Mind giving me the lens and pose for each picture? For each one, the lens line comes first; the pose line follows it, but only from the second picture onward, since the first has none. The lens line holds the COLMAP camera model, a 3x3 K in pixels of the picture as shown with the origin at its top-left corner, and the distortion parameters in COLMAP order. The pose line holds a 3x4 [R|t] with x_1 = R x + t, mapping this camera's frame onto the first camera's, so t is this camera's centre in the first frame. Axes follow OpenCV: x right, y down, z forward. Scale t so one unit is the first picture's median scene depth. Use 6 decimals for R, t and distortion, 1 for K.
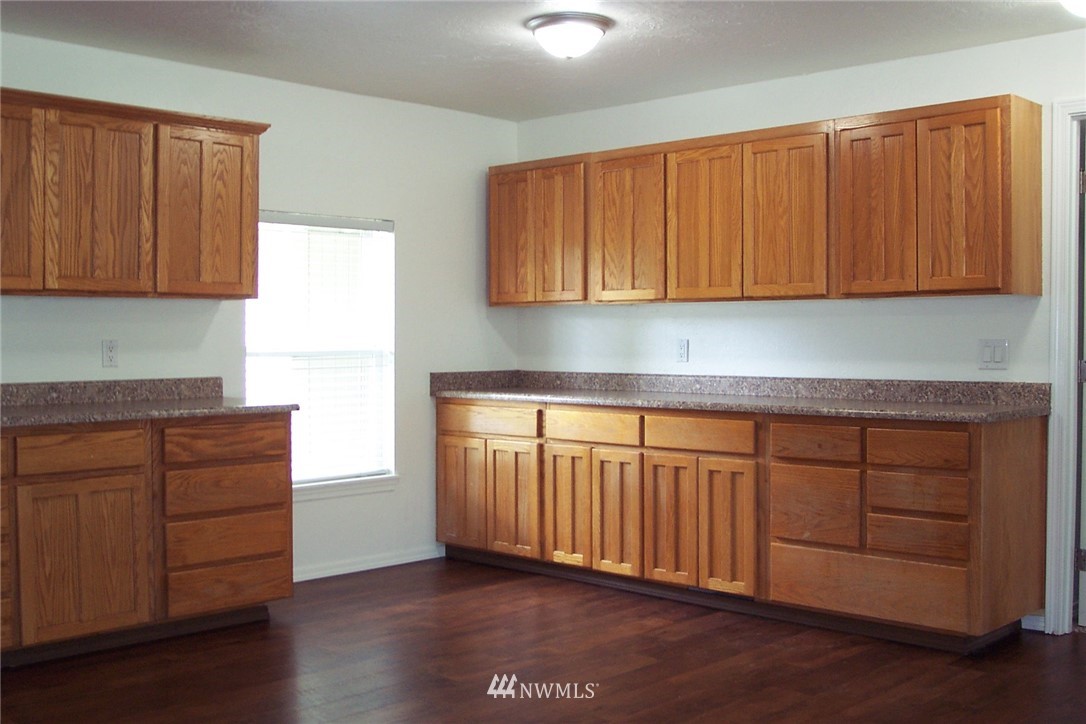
lens RADIAL K [[1207.6, 0, 543.0], [0, 1207.6, 362.0], [0, 0, 1]] dist [-0.012712, -0.005710]
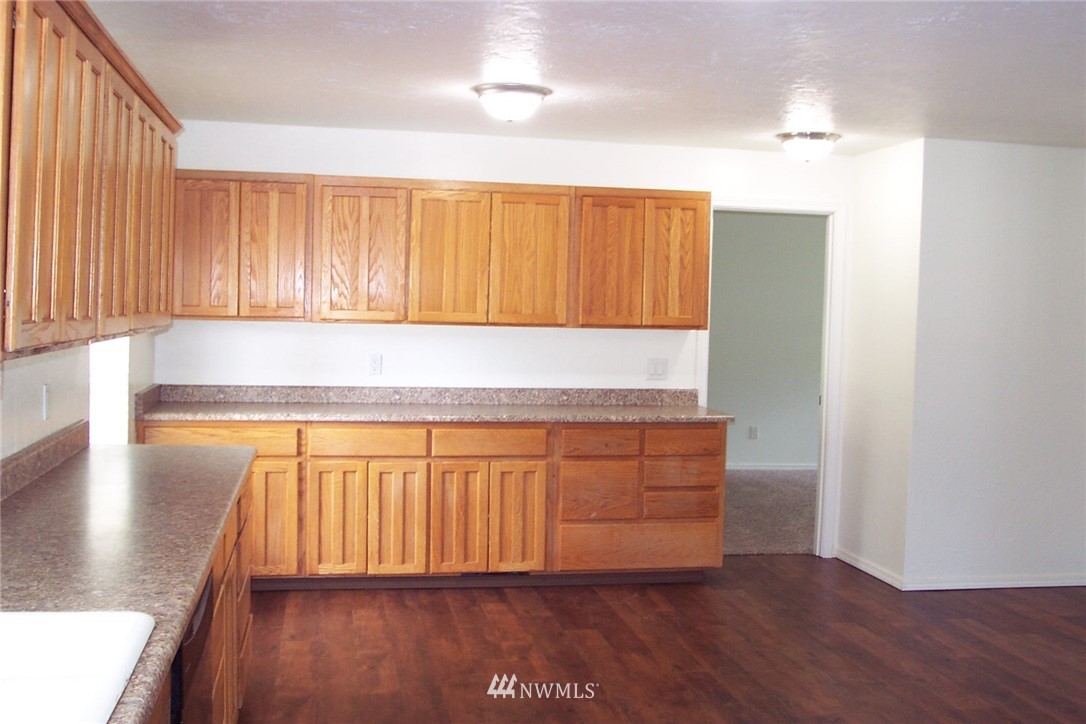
lens RADIAL K [[1207.6, 0, 543.0], [0, 1207.6, 362.0], [0, 0, 1]] dist [-0.012712, -0.005710]
pose [[0.580134, -0.027446, 0.814059, -0.784490], [-0.007477, 0.999211, 0.039017, -0.063539], [-0.814487, -0.028722, 0.579470, 0.277003]]
